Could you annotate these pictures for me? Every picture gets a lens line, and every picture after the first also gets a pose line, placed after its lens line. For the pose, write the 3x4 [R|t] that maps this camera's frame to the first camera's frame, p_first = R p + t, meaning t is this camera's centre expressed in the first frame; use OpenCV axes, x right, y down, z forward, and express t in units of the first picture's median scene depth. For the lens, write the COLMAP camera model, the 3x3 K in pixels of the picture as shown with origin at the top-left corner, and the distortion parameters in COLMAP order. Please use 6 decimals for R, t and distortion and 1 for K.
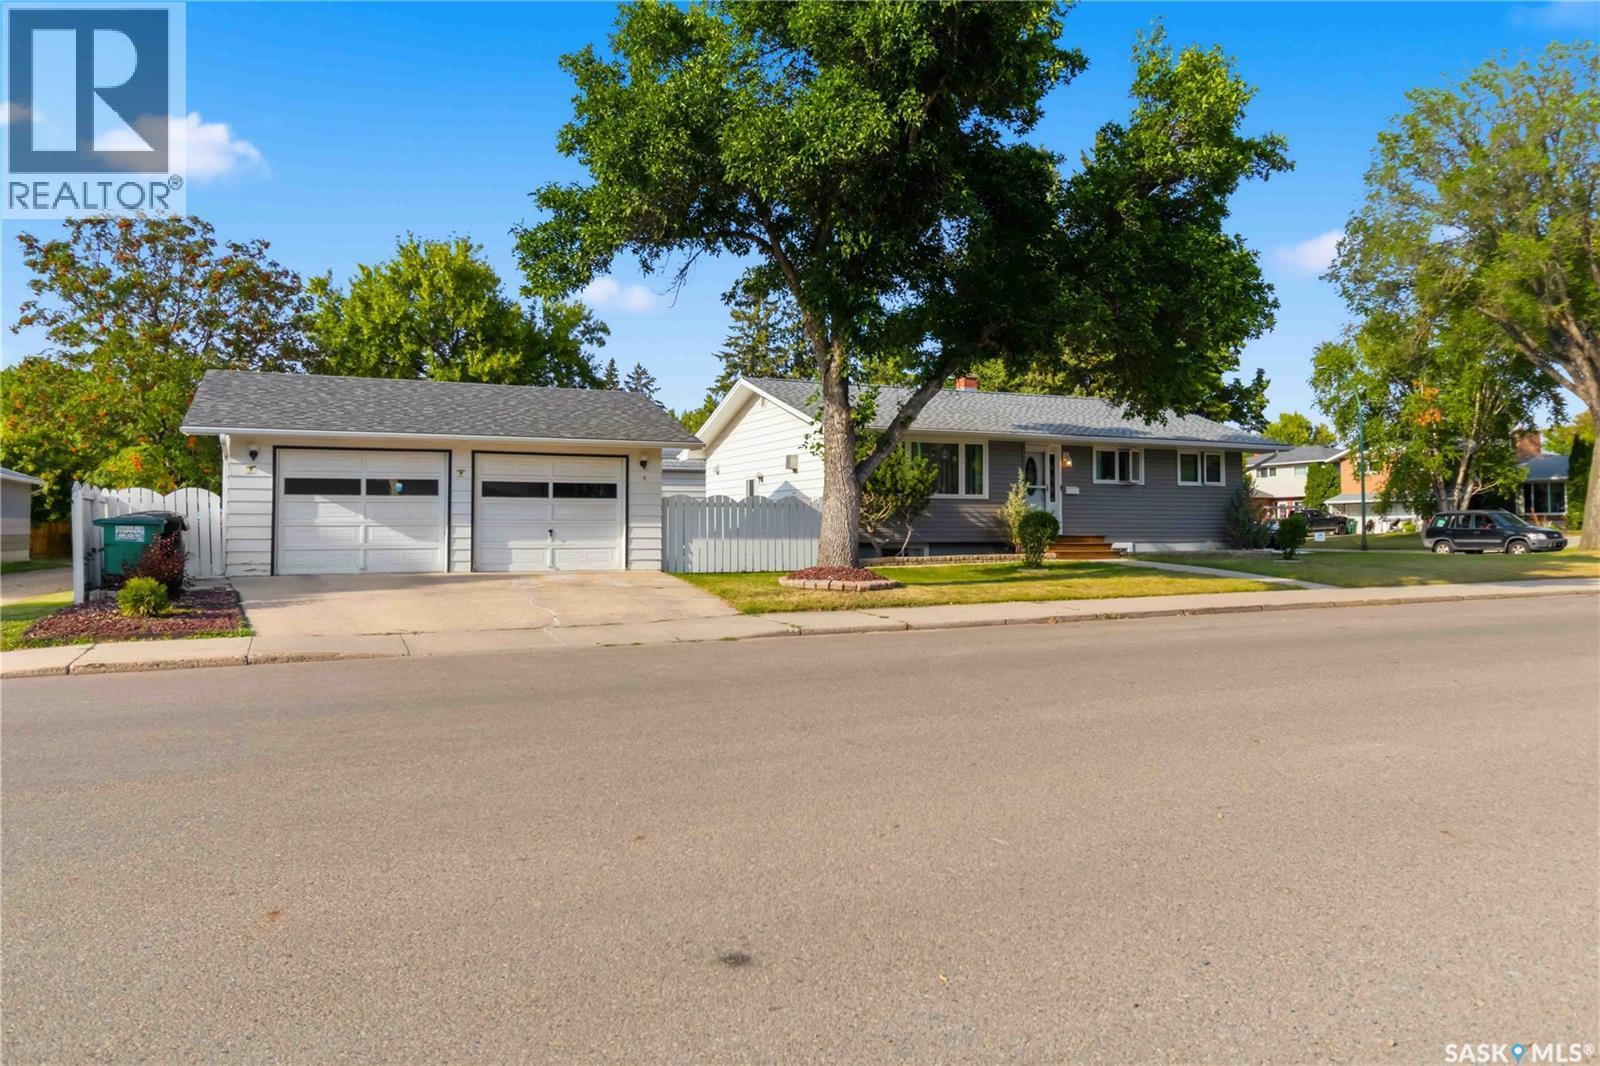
lens RADIAL K [[751.9, 0, 788.7], [0, 751.9, 528.9], [0, 0, 1]] dist [-0.014910, 0.000416]
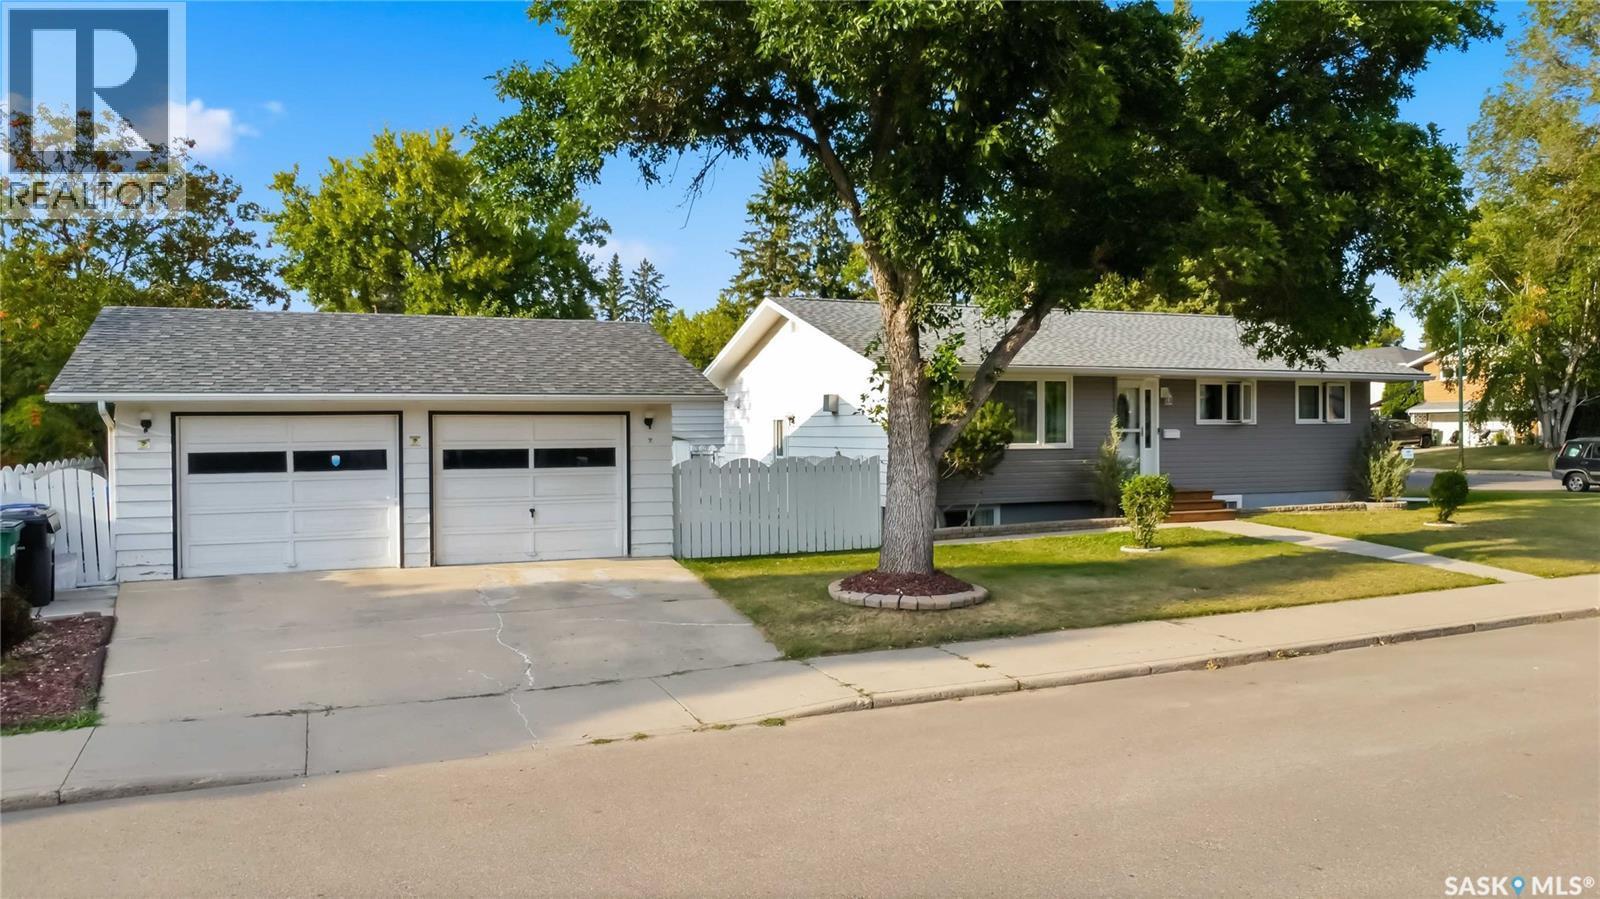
lens RADIAL K [[784.5, 0, 800.0], [0, 784.5, 449.5], [0, 0, 1]] dist [-0.022497, -0.001163]
pose [[0.999943, -0.008529, -0.006350, -0.030274], [0.008738, 0.999394, 0.033697, -0.083943], [0.006059, -0.033750, 0.999412, 0.180762]]
